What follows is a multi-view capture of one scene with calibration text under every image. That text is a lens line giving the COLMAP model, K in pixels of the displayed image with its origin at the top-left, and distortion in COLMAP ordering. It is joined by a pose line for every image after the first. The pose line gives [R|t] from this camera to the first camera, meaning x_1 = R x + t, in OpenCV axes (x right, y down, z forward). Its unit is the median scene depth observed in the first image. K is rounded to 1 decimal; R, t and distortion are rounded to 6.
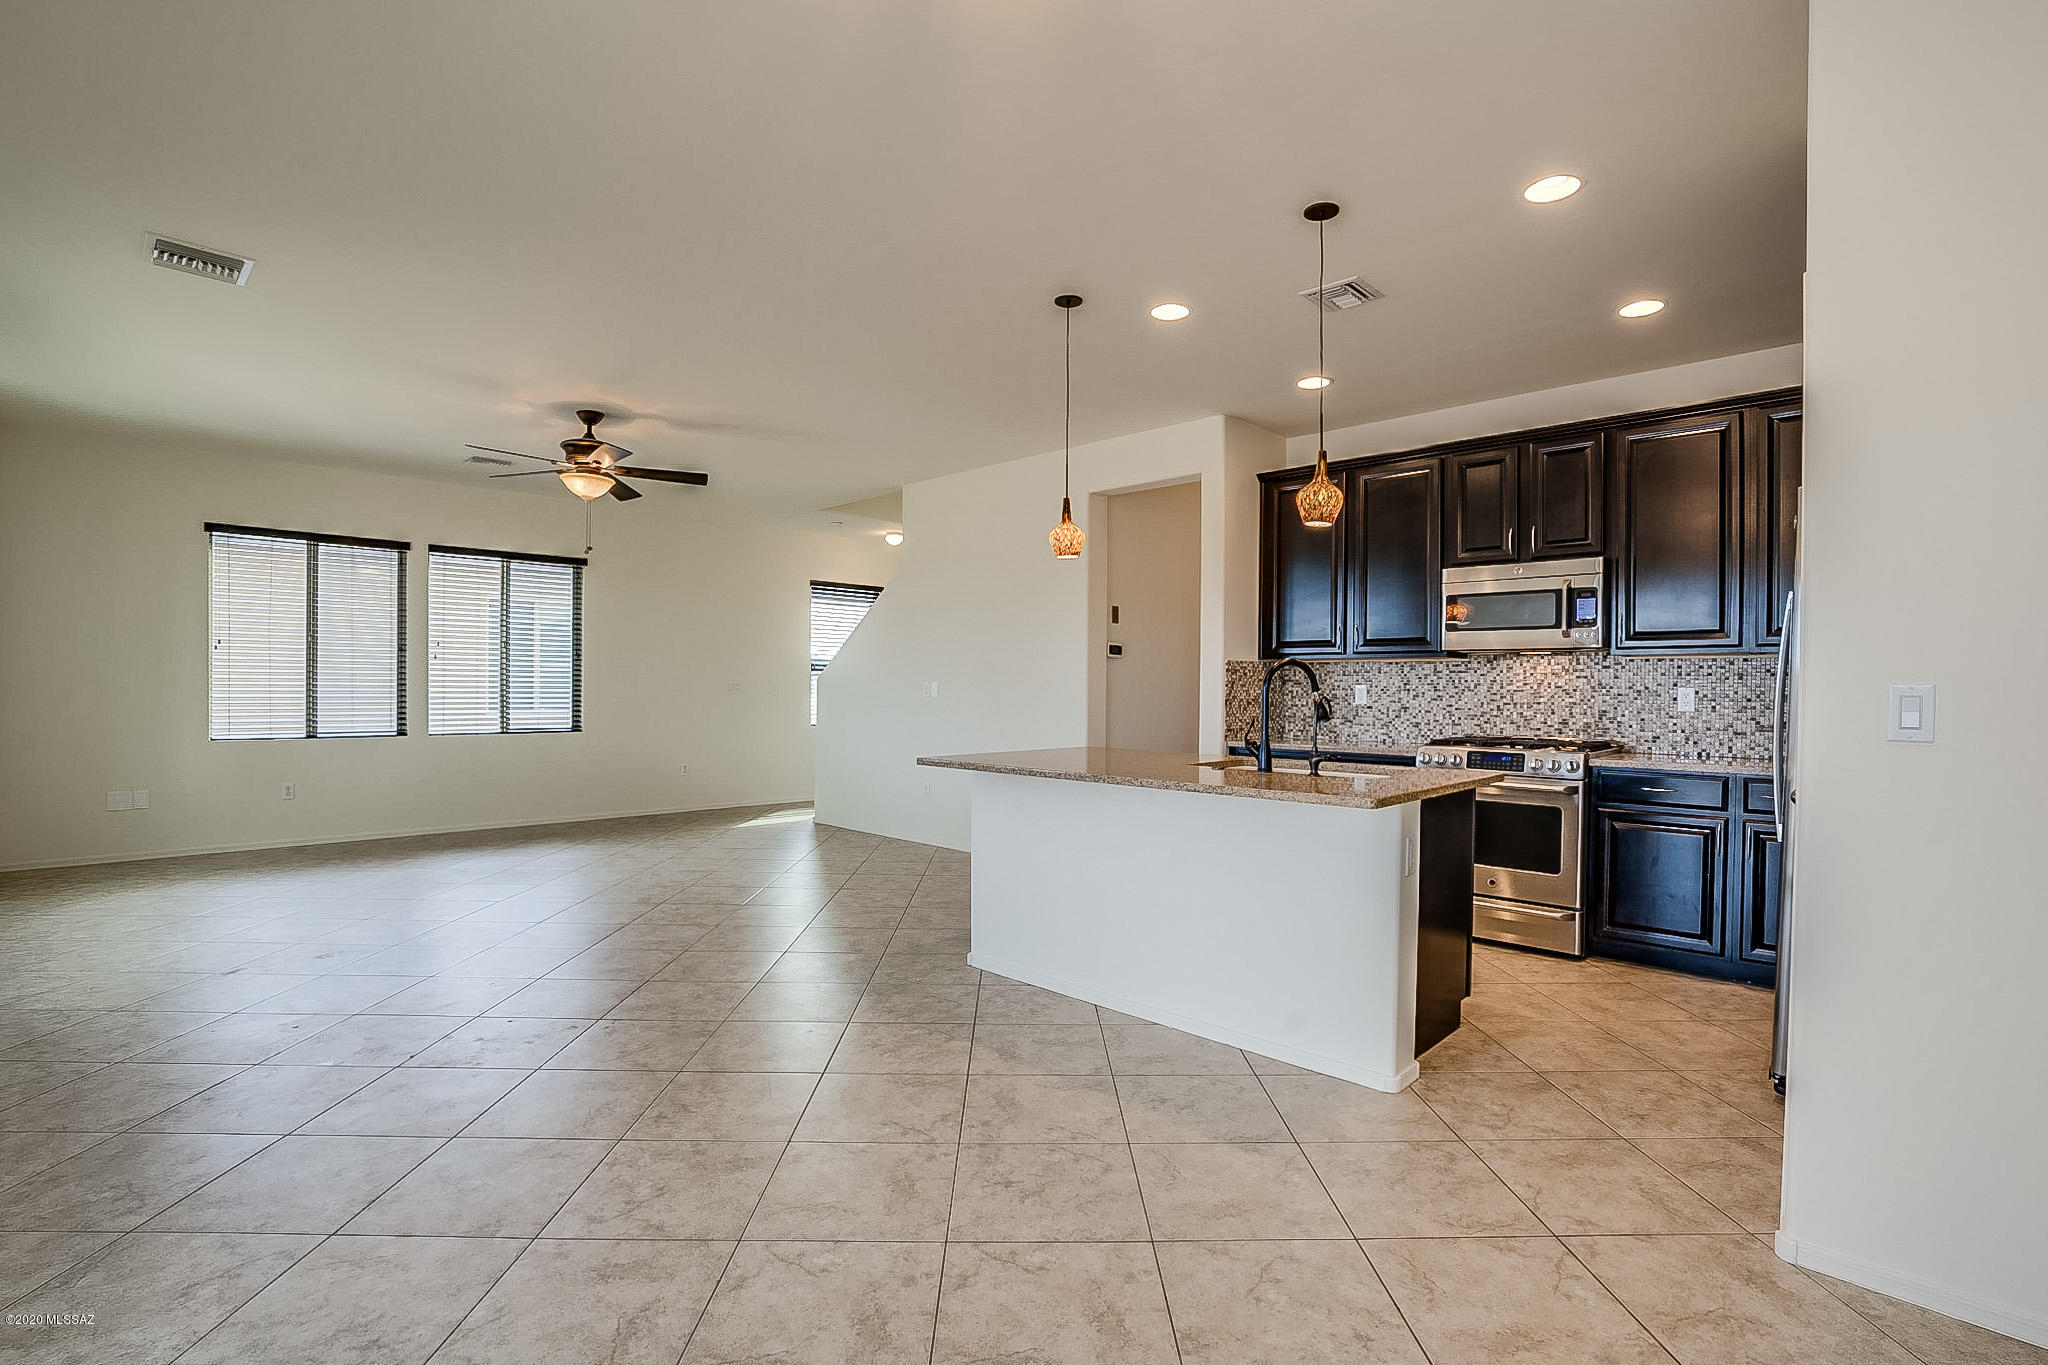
lens RADIAL K [[963.2, 0, 1006.9], [0, 963.2, 694.4], [0, 0, 1]] dist [-0.061067, 0.026145]
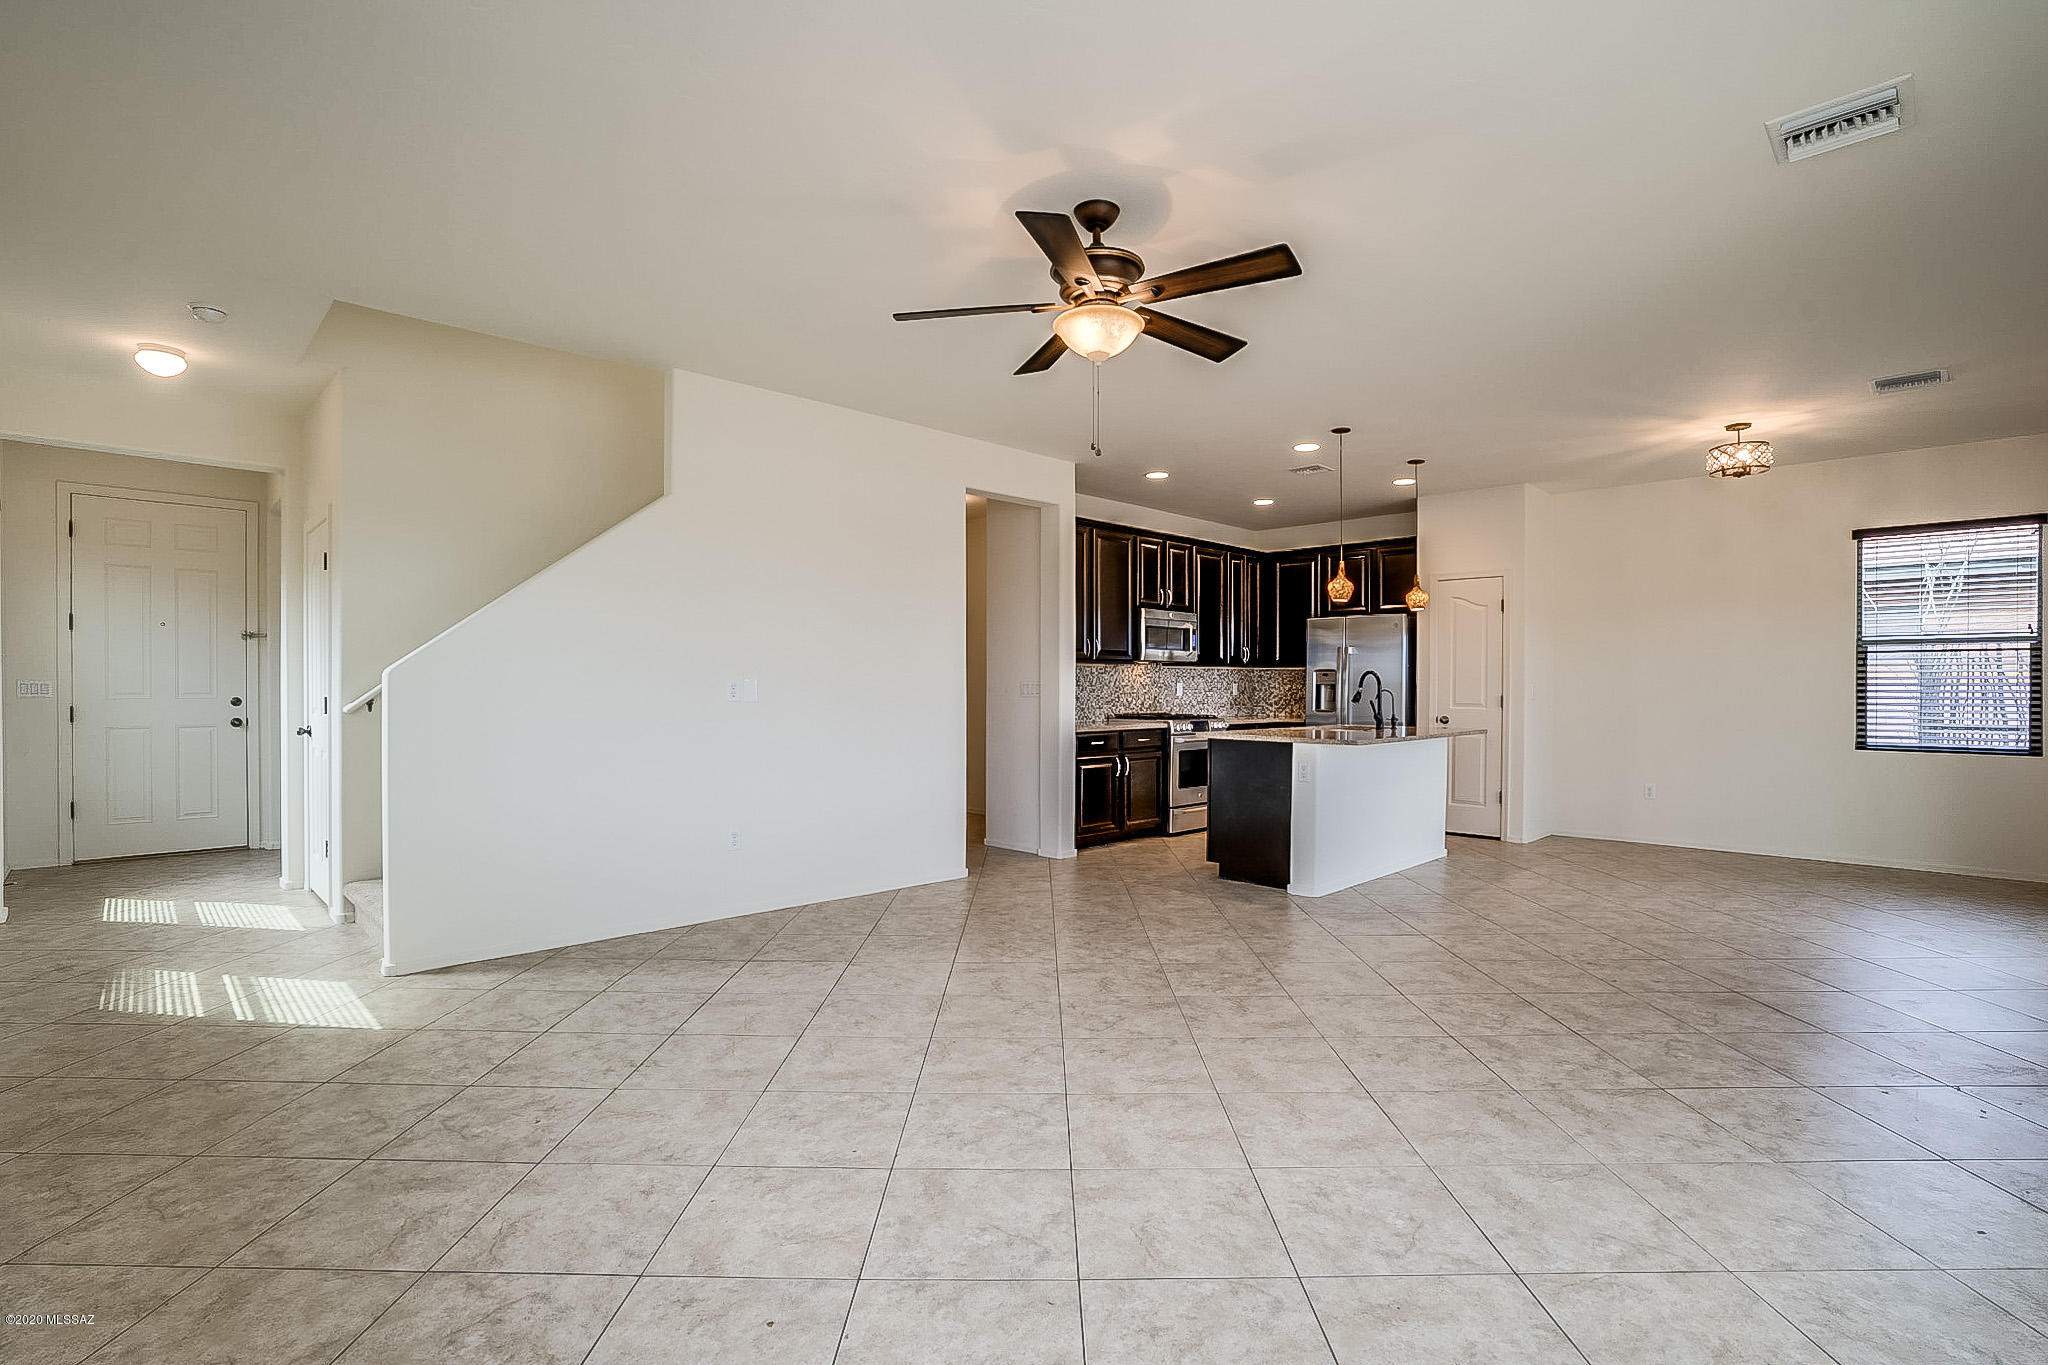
lens RADIAL K [[969.5, 0, 1023.7], [0, 969.5, 694.9], [0, 0, 1]] dist [-0.054978, 0.020546]
pose [[0.002870, -0.018597, 0.999823, -1.113787], [0.005646, 0.999811, 0.018580, -0.019362], [-0.999980, 0.005592, 0.002975, 1.154378]]
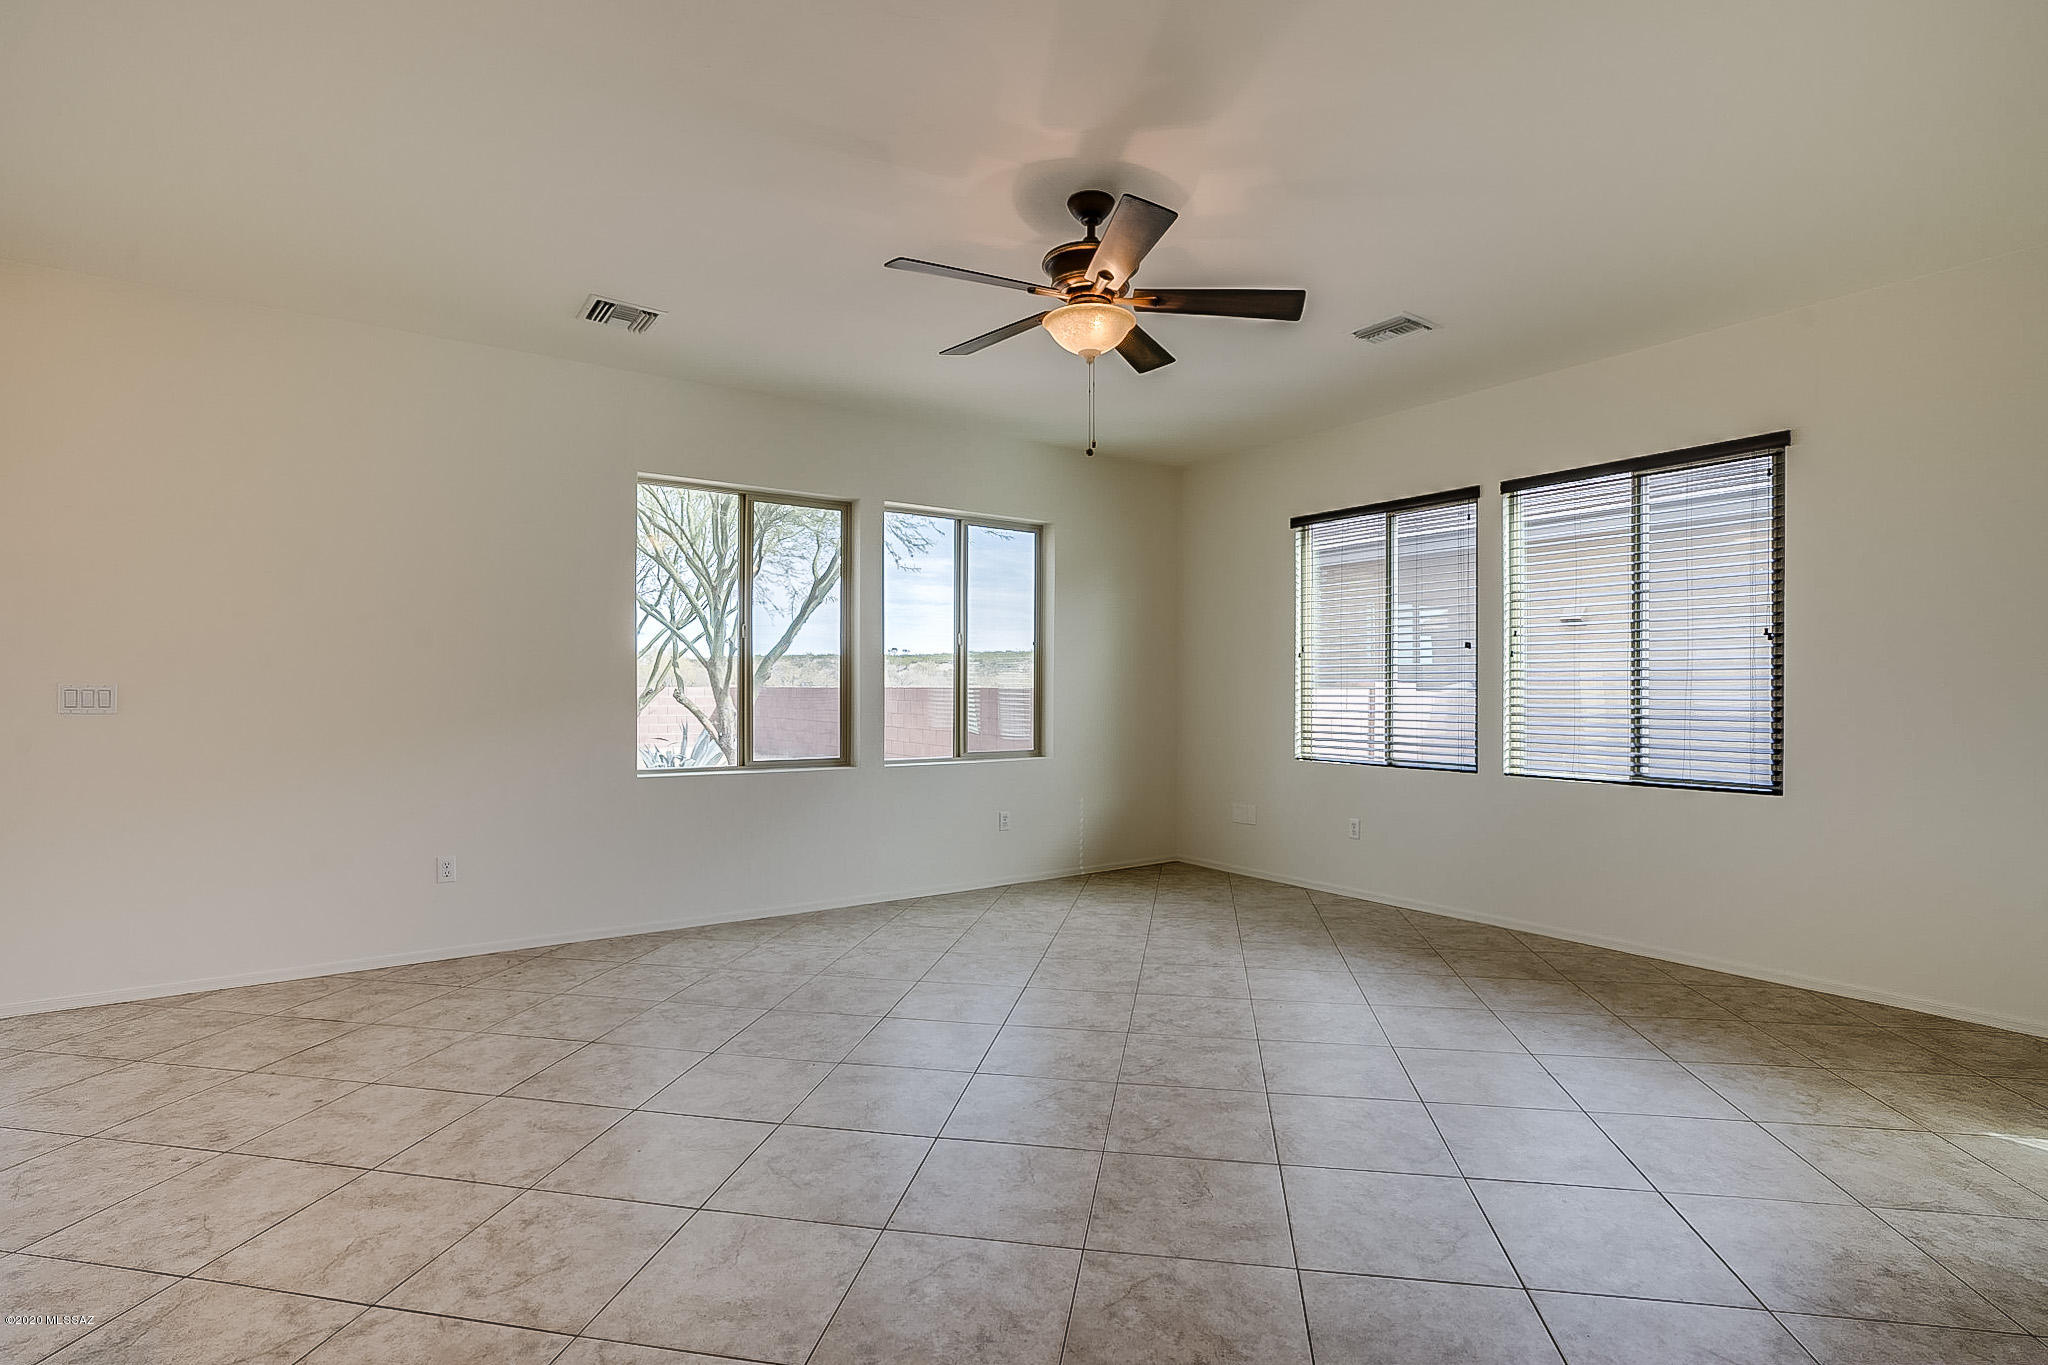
lens RADIAL K [[967.5, 0, 1076.0], [0, 967.5, 690.0], [0, 0, 1]] dist [0.000044, 0.000013]
pose [[-0.113543, -0.010723, -0.993475, 0.121392], [-0.013687, 0.999864, -0.009227, -0.007298], [0.993439, 0.012550, -0.113674, 1.170224]]
